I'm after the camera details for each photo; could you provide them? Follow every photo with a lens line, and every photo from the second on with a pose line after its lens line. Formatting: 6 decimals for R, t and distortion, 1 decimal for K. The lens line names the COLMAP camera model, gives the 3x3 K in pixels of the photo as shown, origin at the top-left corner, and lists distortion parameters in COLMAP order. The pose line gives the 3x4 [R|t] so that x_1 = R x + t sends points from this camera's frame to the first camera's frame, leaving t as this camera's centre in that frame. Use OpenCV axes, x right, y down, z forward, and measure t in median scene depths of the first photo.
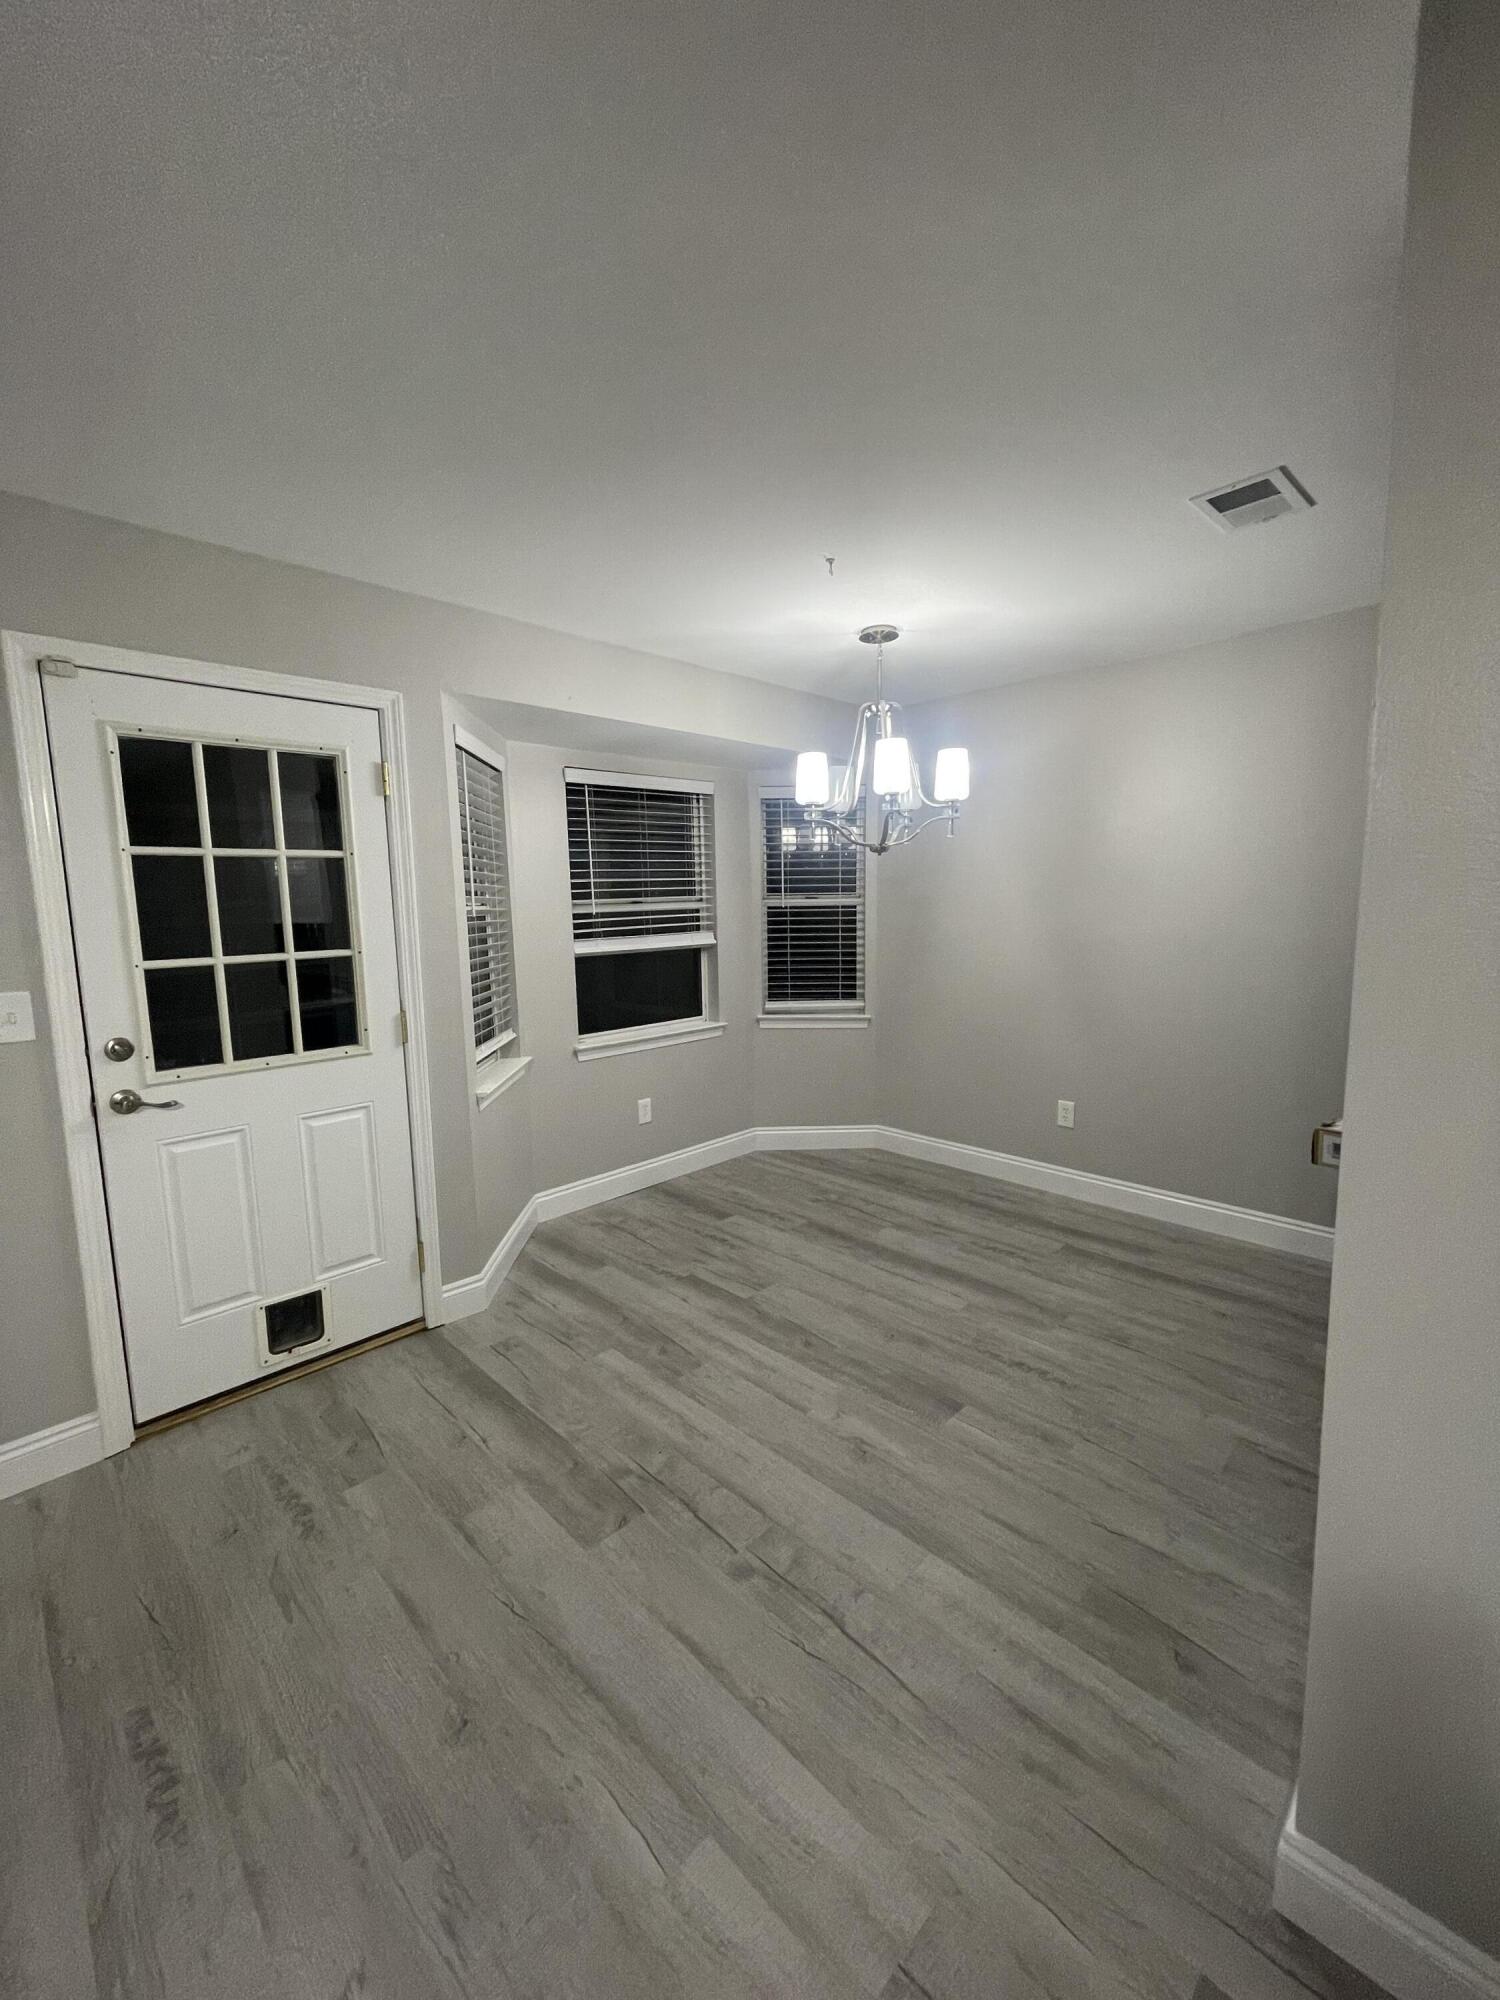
lens RADIAL K [[807.4, 0, 746.1], [0, 807.4, 1000.7], [0, 0, 1]] dist [0.000520, 0.000180]
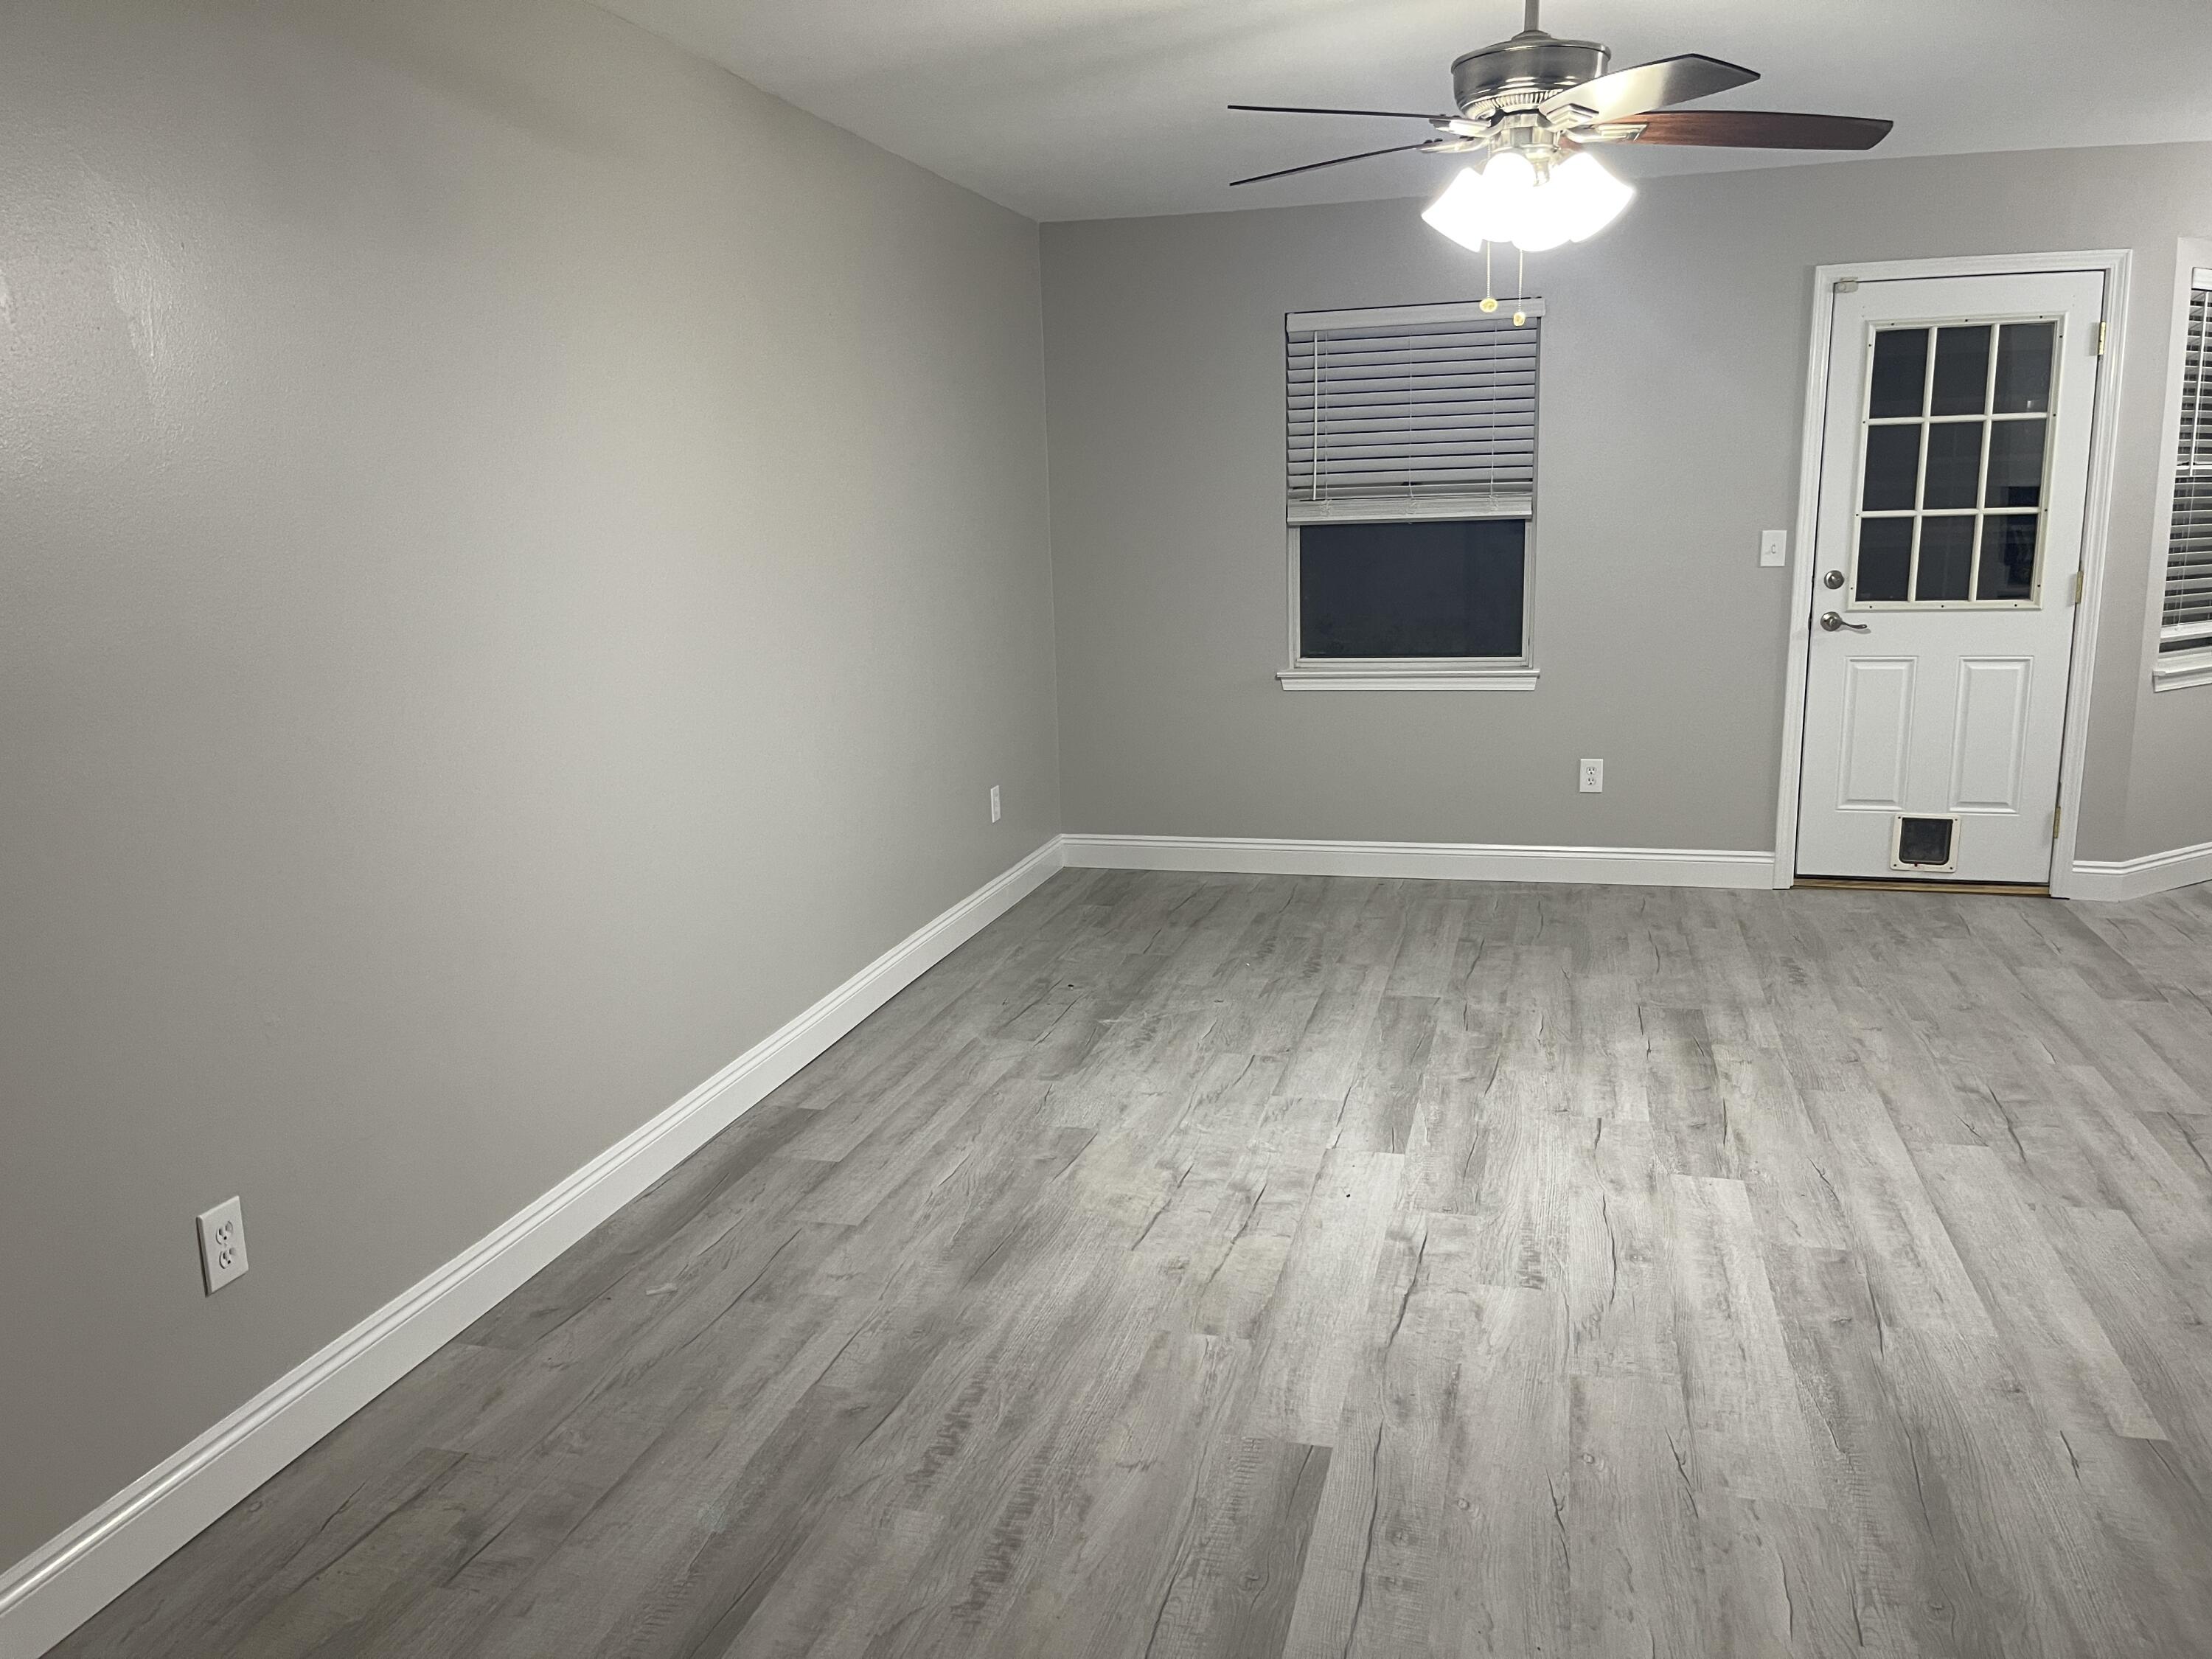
lens RADIAL K [[1681.6, 0, 1090.8], [0, 1681.6, 848.6], [0, 0, 1]] dist [0.031613, -0.023410]
pose [[0.495869, 0.191500, -0.847019, 0.968596], [-0.093651, 0.981486, 0.167076, 0.137160], [0.863333, -0.003524, 0.504622, -1.339252]]
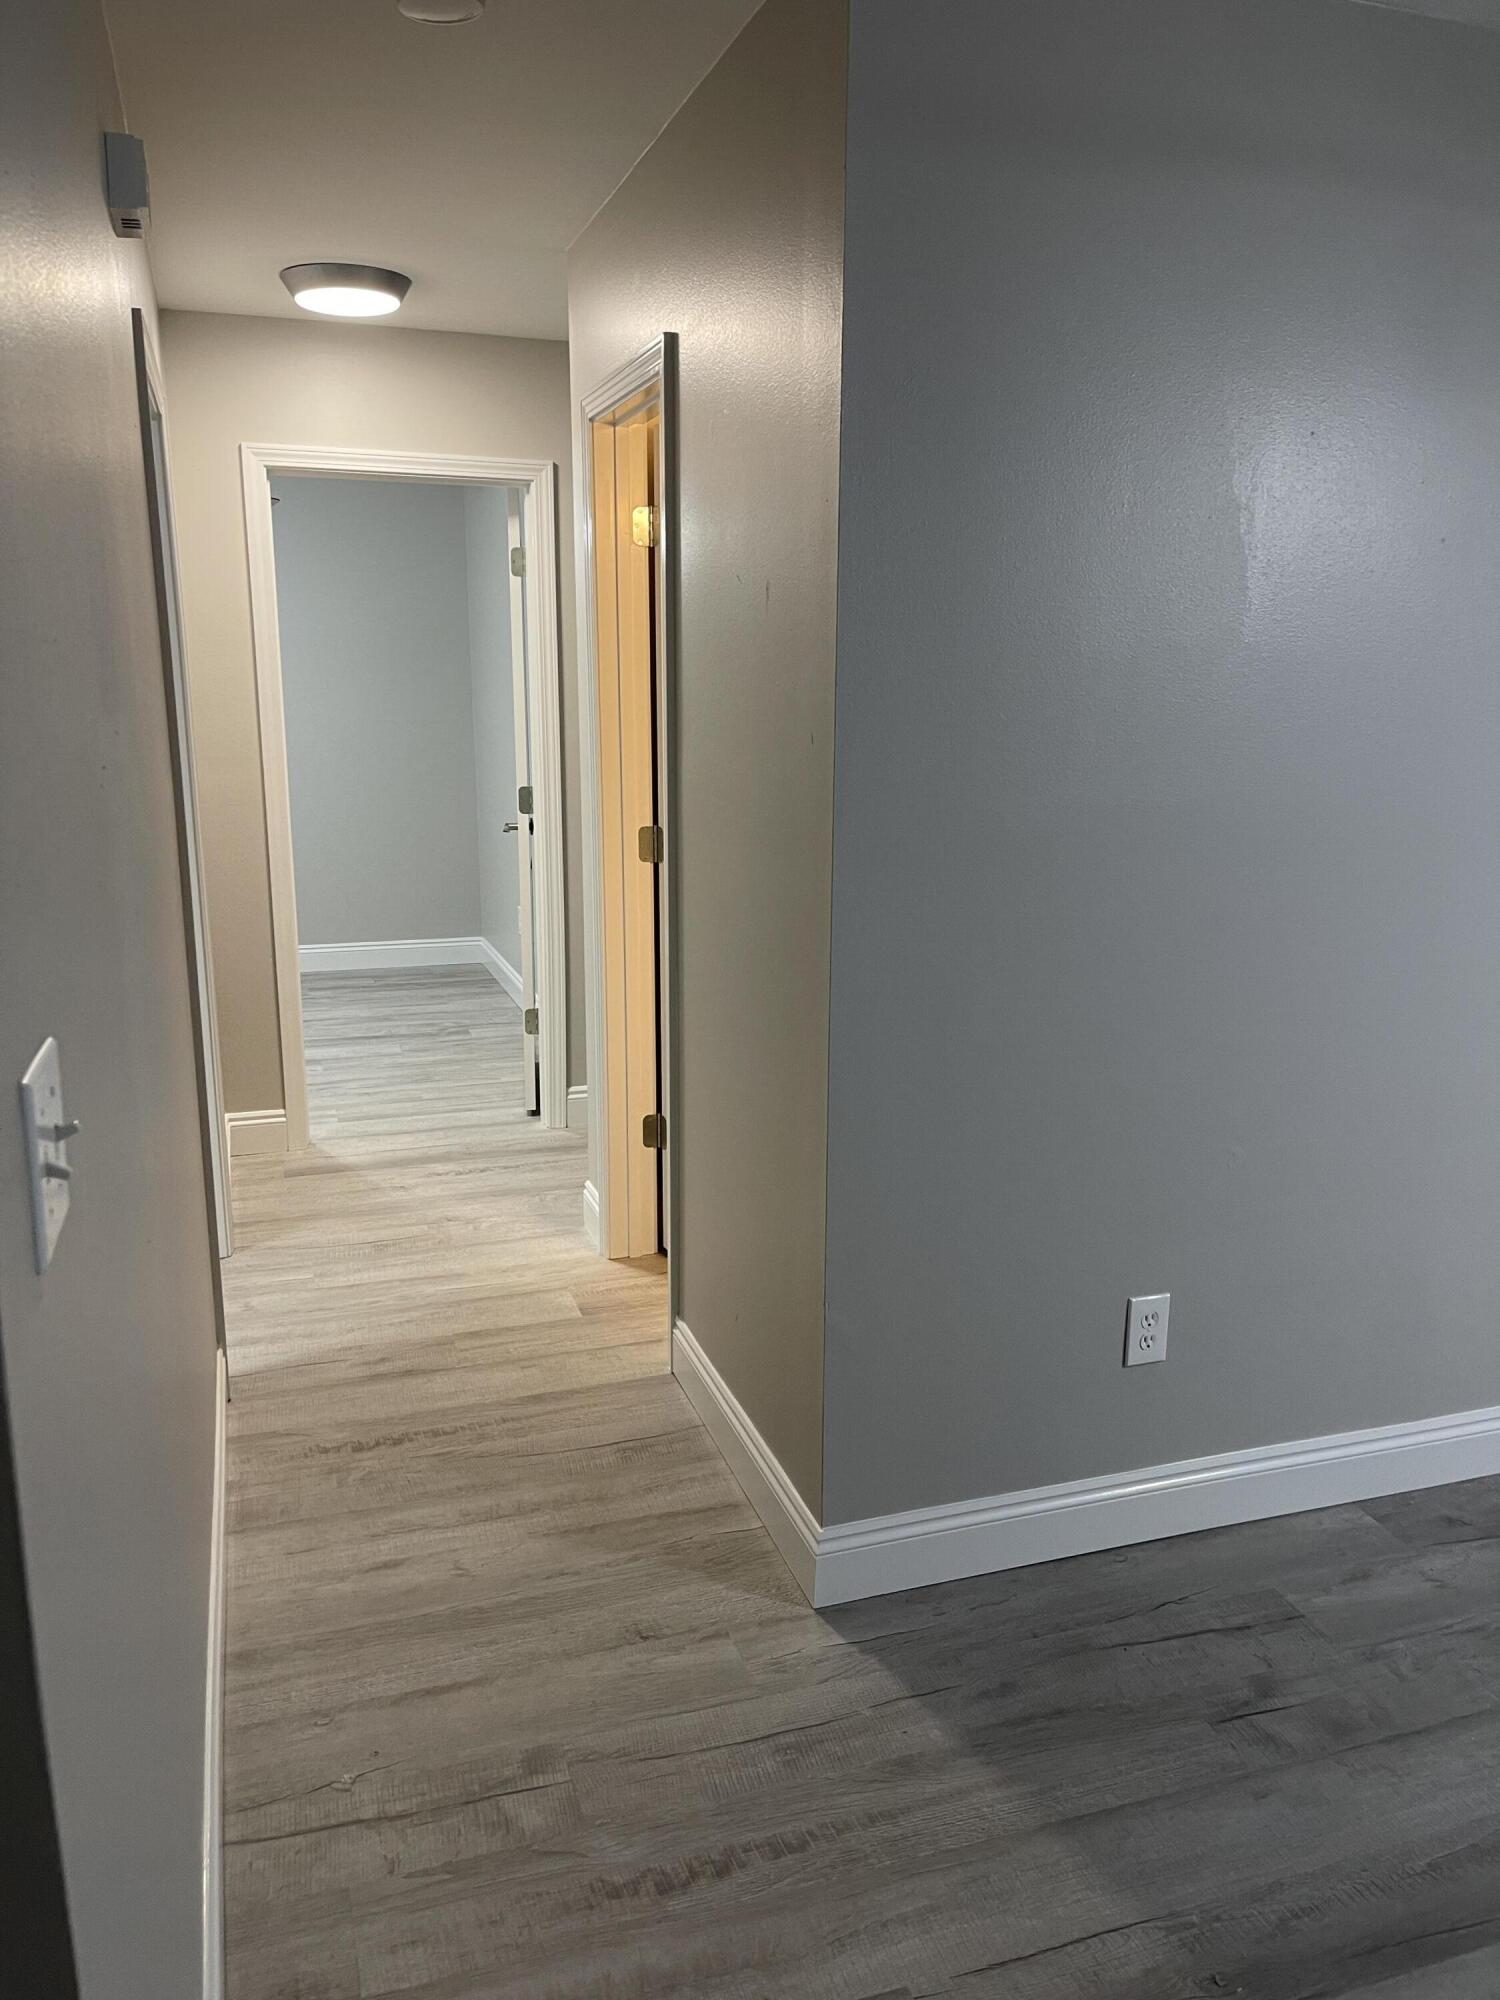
lens RADIAL K [[1520.5, 0, 755.3], [0, 1520.5, 1009.3], [0, 0, 1]] dist [0.031613, -0.023410]
pose [[-0.436598, 0.216637, -0.873184, 0.859301], [-0.113085, 0.949662, 0.292154, 0.106123], [0.892521, 0.226298, -0.390122, -1.139231]]
